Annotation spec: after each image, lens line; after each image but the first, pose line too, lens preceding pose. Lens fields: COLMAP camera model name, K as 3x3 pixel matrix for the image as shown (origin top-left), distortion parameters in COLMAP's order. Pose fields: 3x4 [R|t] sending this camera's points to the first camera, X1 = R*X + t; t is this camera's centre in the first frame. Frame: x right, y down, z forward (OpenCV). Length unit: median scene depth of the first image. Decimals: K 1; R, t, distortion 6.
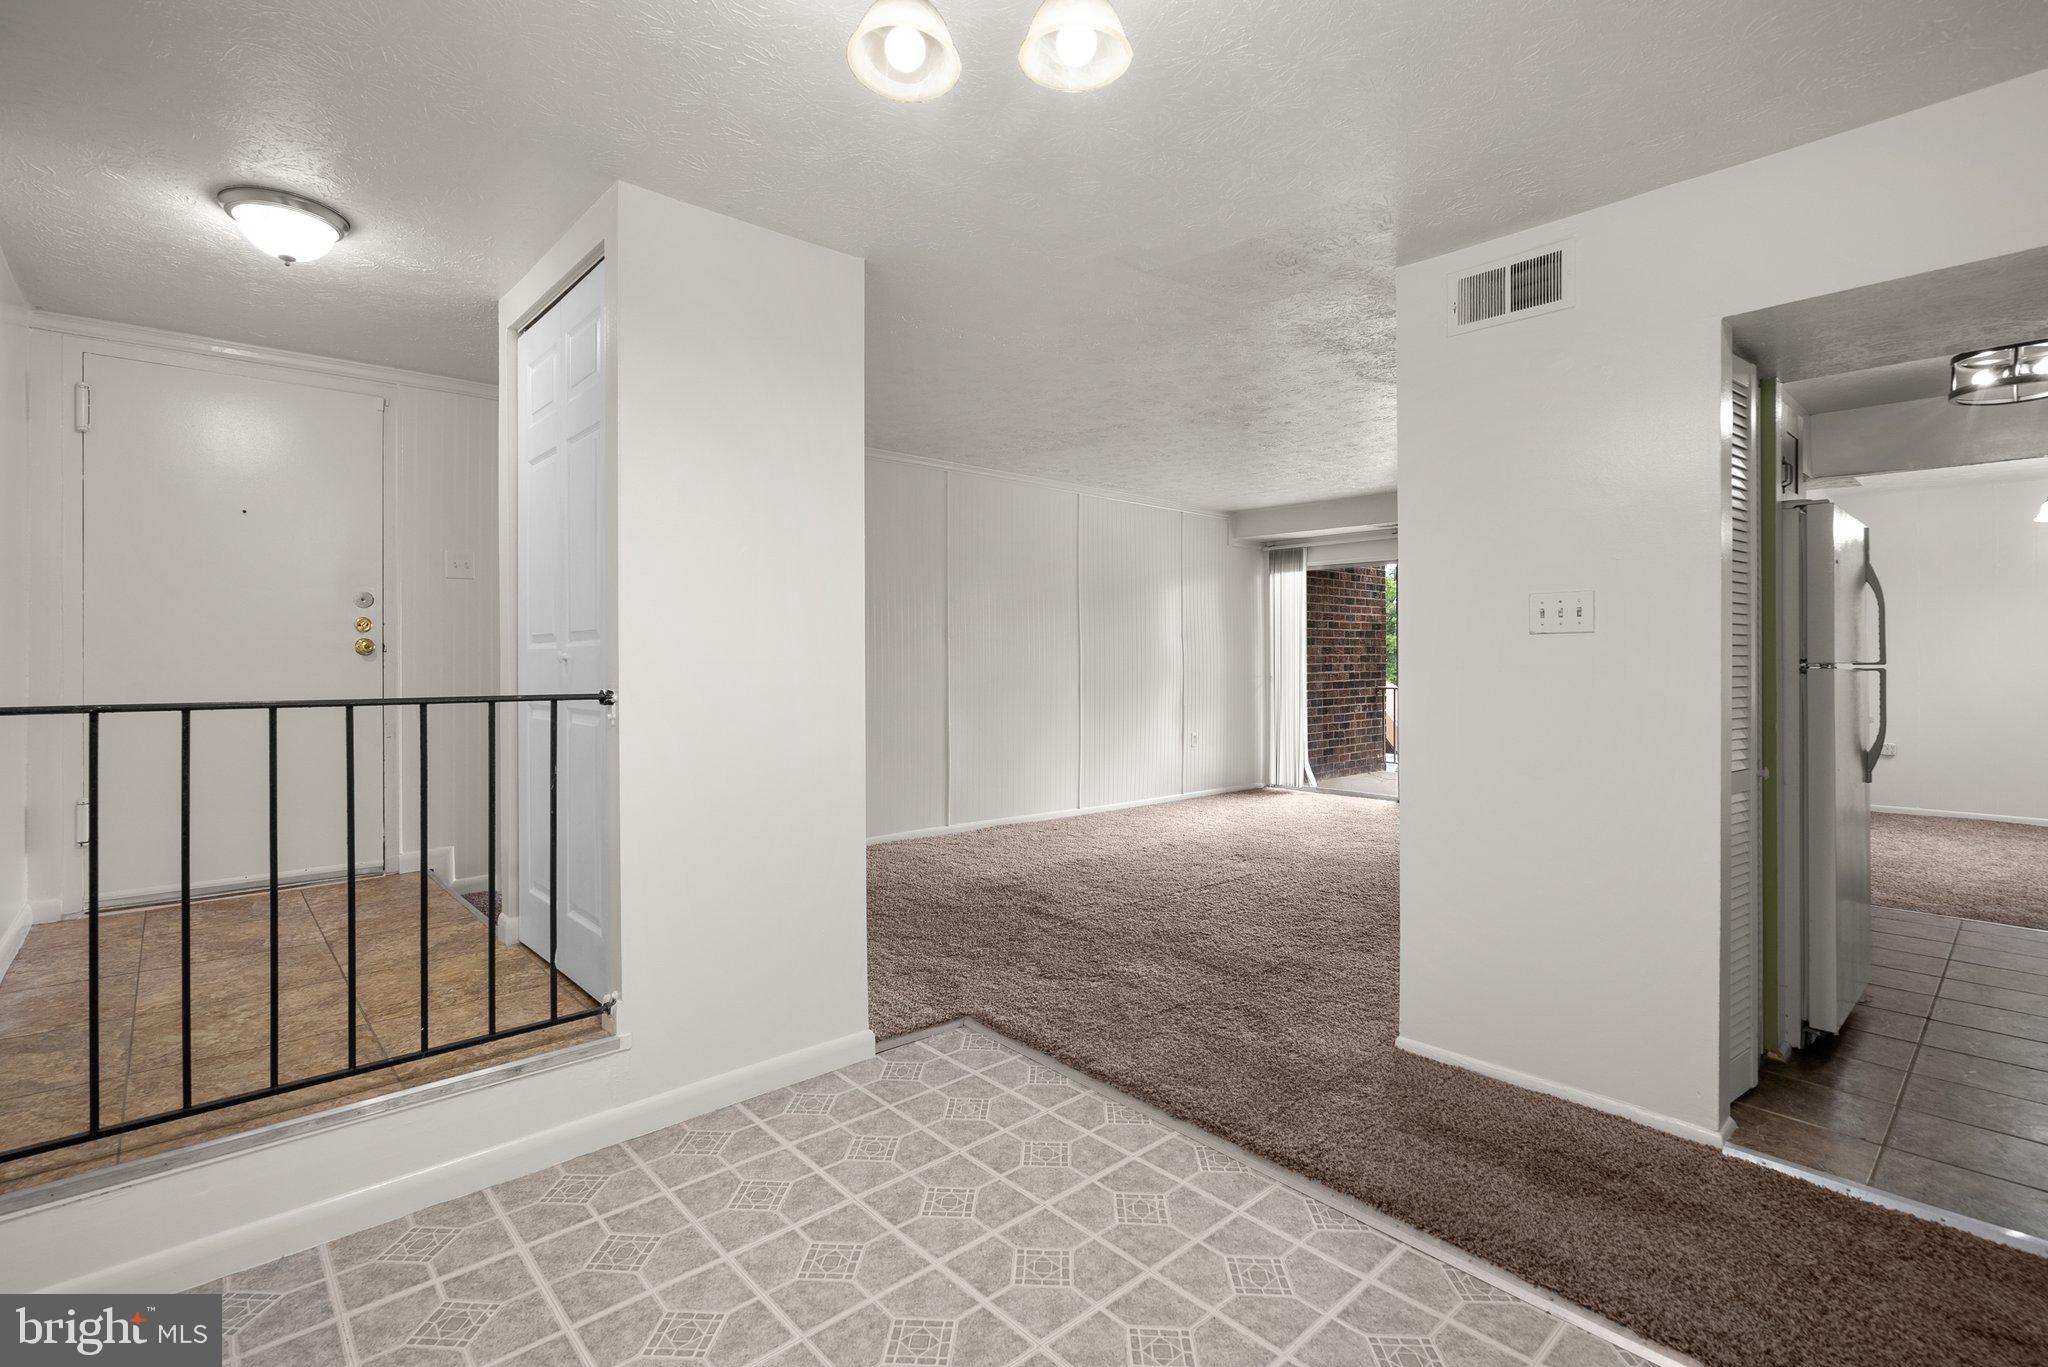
lens RADIAL K [[953.4, 0, 999.5], [0, 953.4, 665.3], [0, 0, 1]] dist [-0.005388, 0.002486]
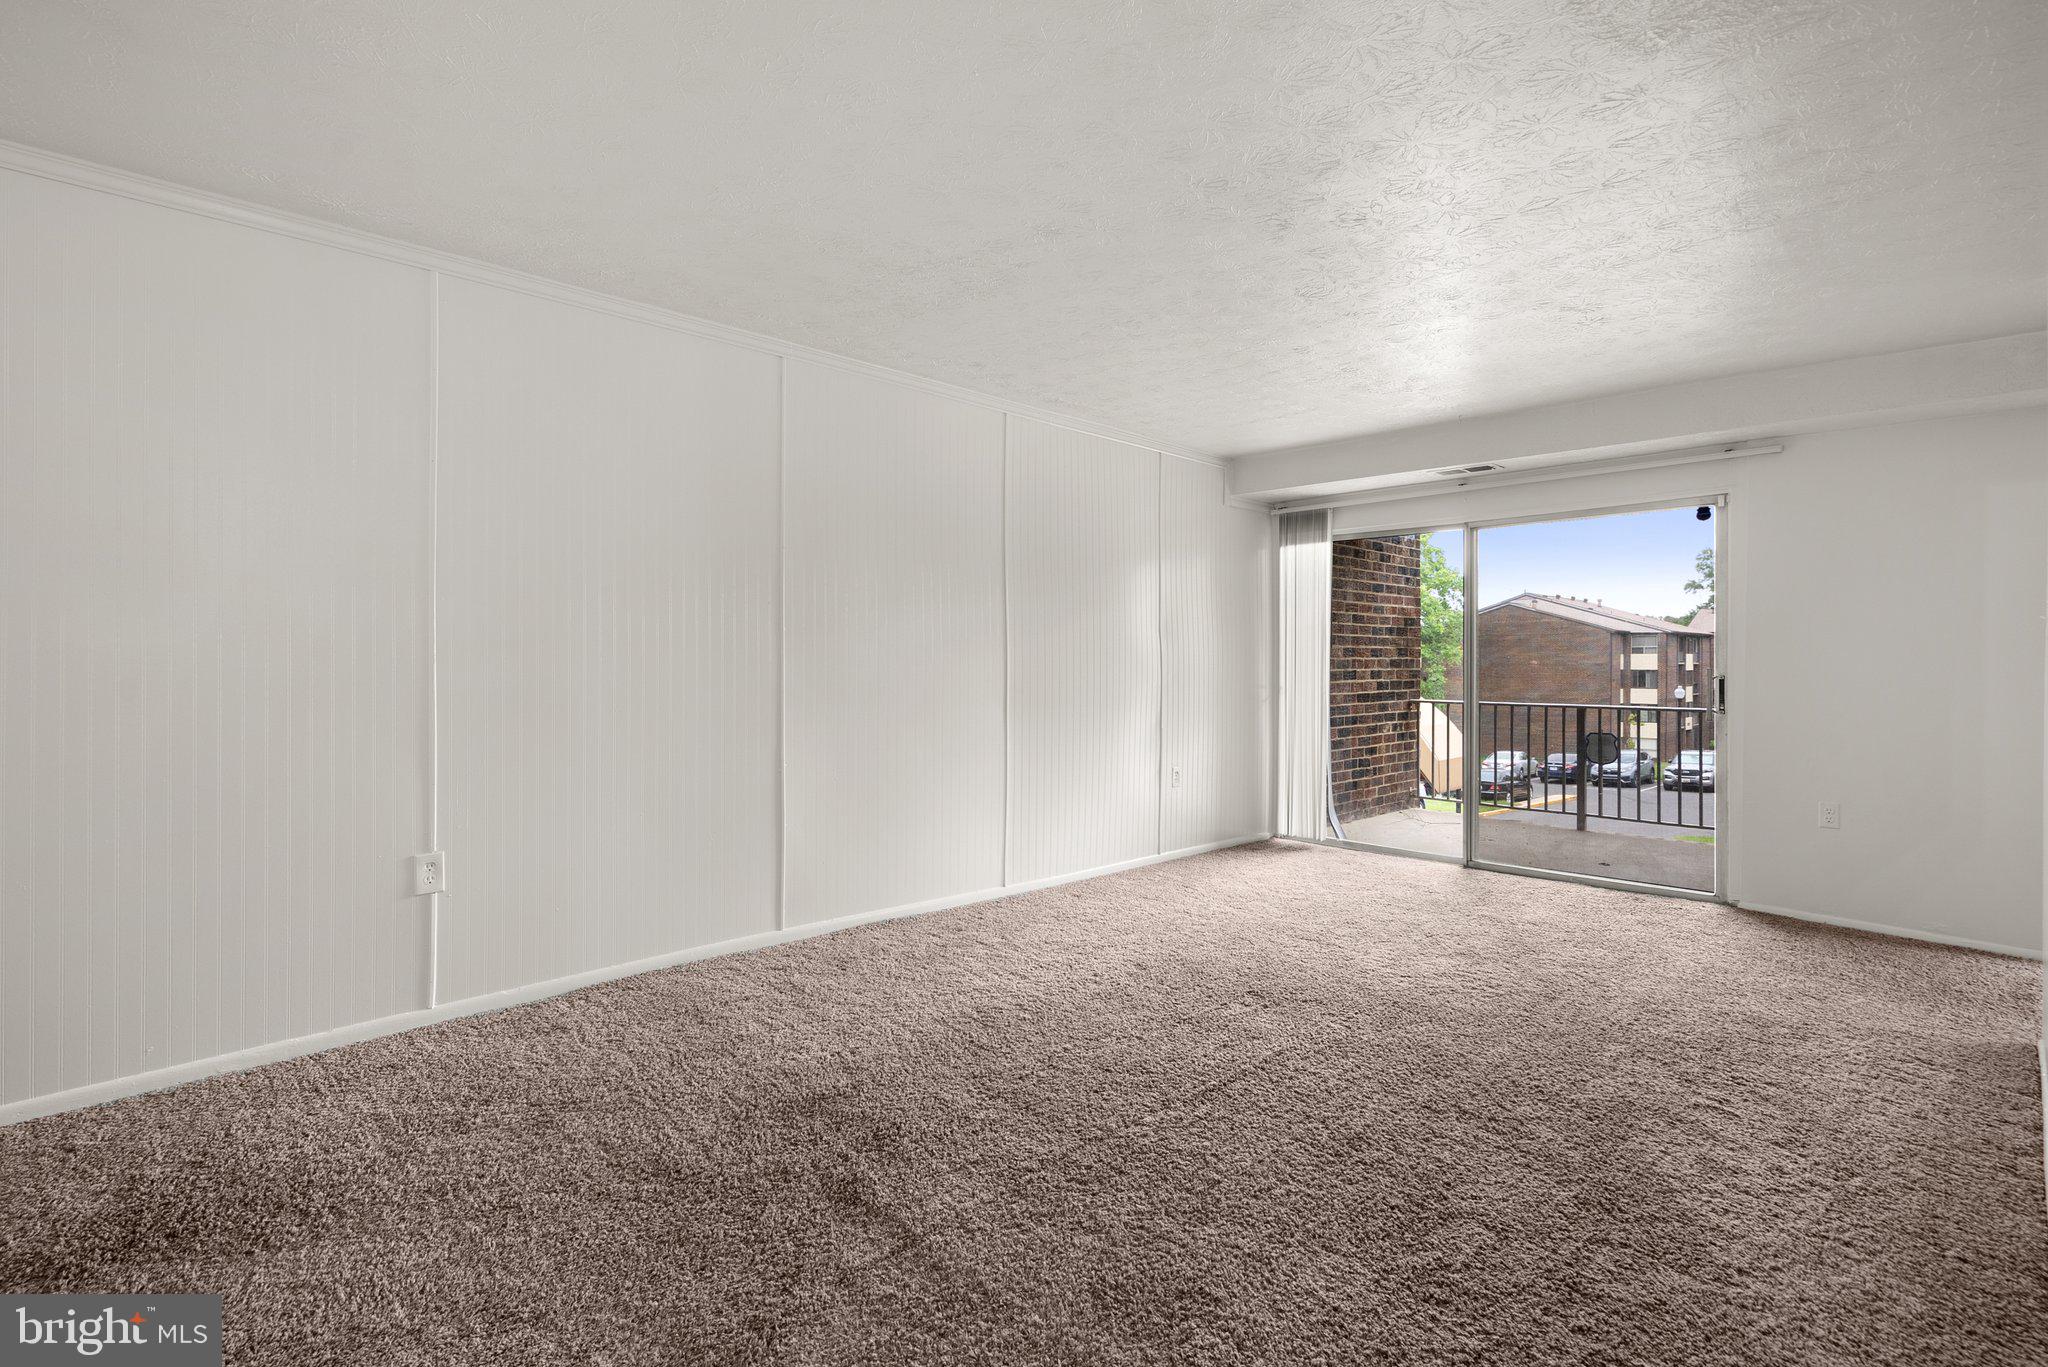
lens RADIAL K [[953.4, 0, 1005.5], [0, 953.4, 662.8], [0, 0, 1]] dist [-0.005388, 0.002486]
pose [[0.999543, 0.005188, 0.029795, 0.053651], [-0.004985, 0.999964, -0.006885, -0.000576], [-0.029830, 0.006733, 0.999532, 0.283064]]
